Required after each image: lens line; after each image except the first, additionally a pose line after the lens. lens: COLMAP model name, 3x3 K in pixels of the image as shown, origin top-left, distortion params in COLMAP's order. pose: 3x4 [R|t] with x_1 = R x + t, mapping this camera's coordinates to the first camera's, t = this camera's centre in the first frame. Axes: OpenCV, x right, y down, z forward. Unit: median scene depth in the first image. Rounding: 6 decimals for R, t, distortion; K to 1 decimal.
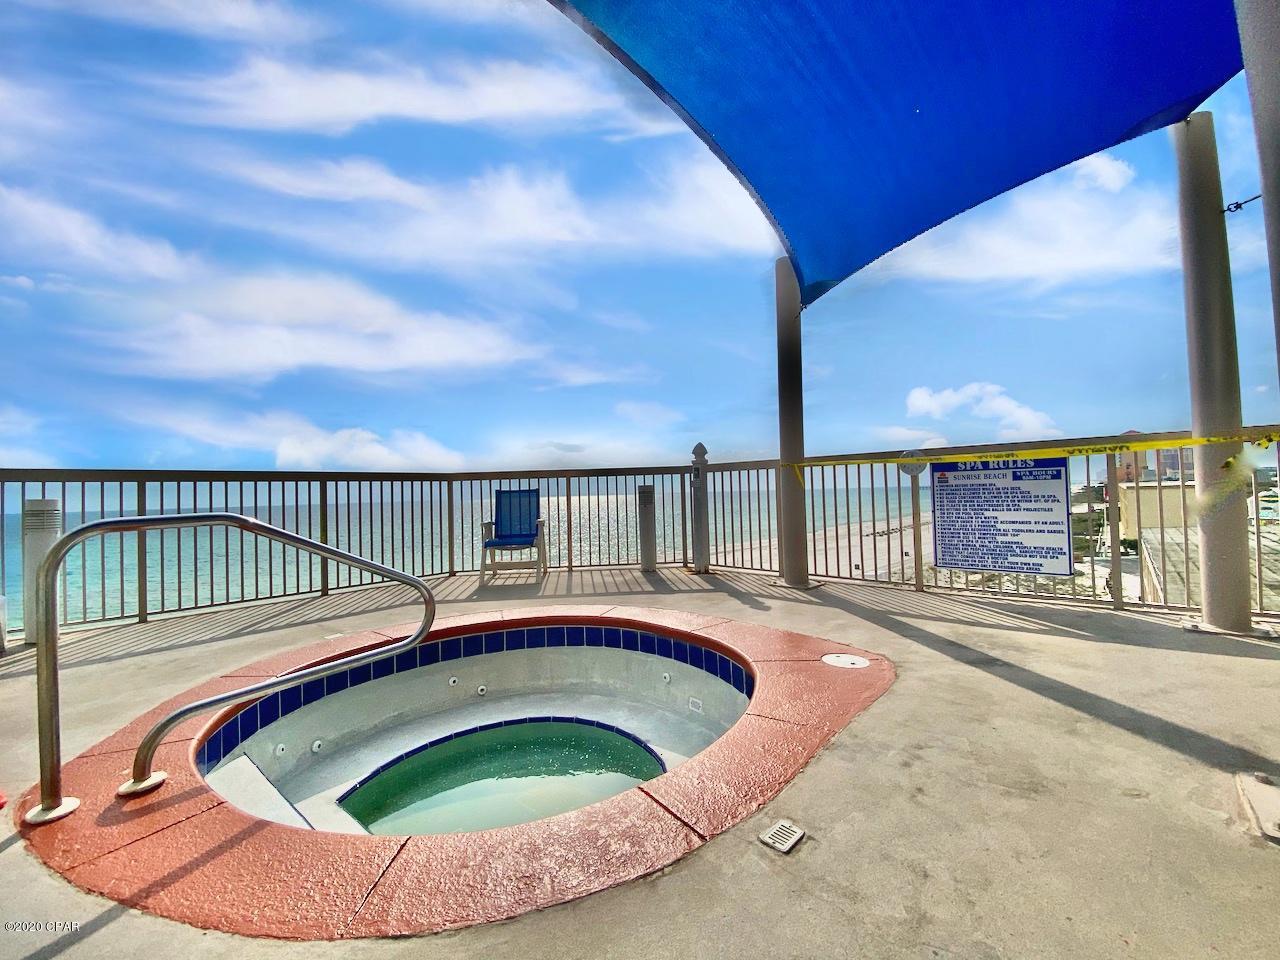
lens RADIAL K [[463.8, 0, 632.7], [0, 463.8, 479.7], [0, 0, 1]] dist [0.001447, -0.000180]
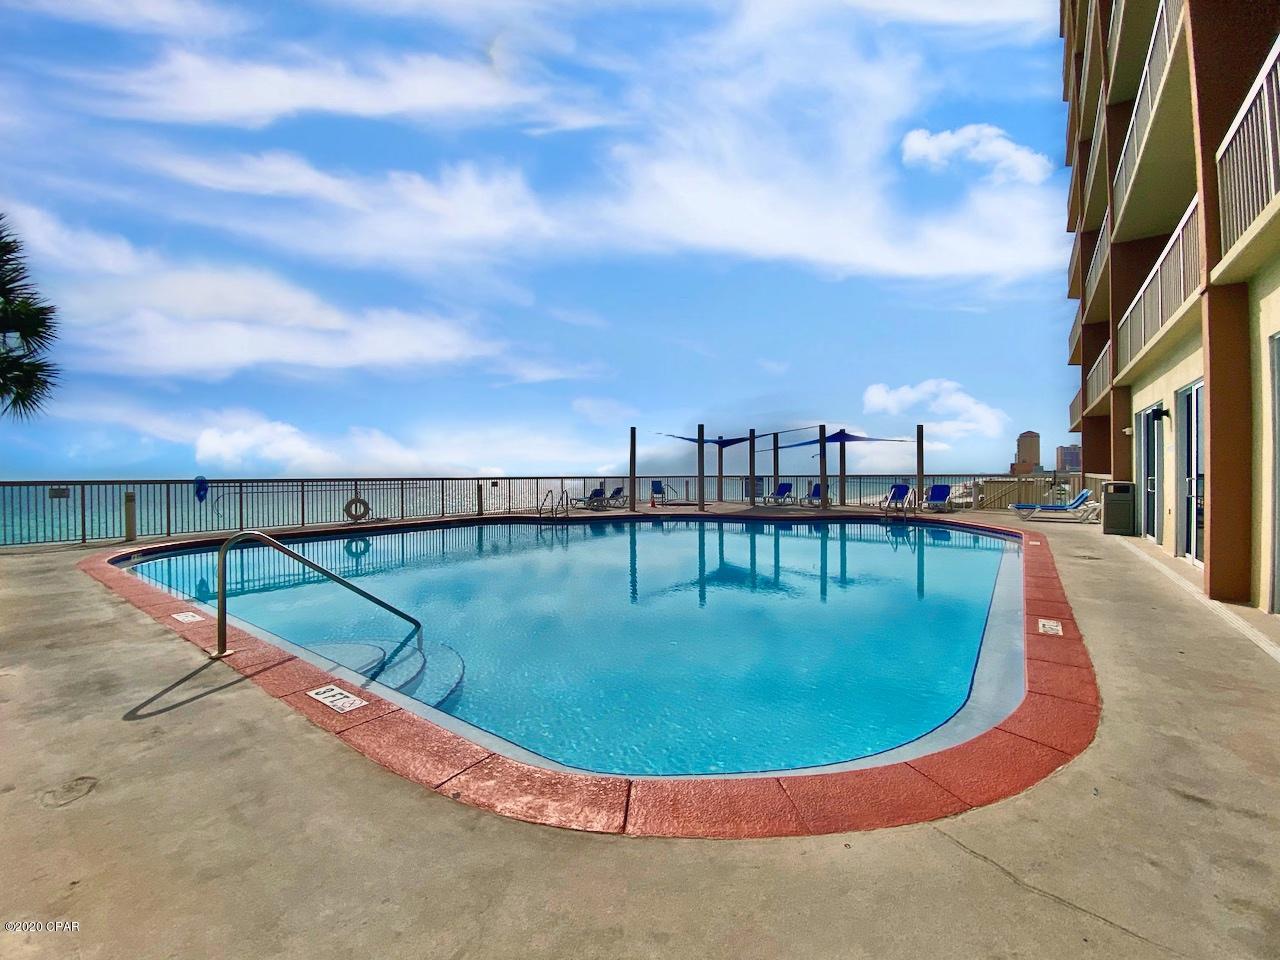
lens RADIAL K [[463.8, 0, 657.1], [0, 463.8, 481.4], [0, 0, 1]] dist [0.001447, -0.000180]
pose [[1.000000, 0.000458, -0.000865, 0.220367], [-0.000459, 0.999999, -0.001307, 0.018347], [0.000864, 0.001307, 0.999999, 0.001450]]
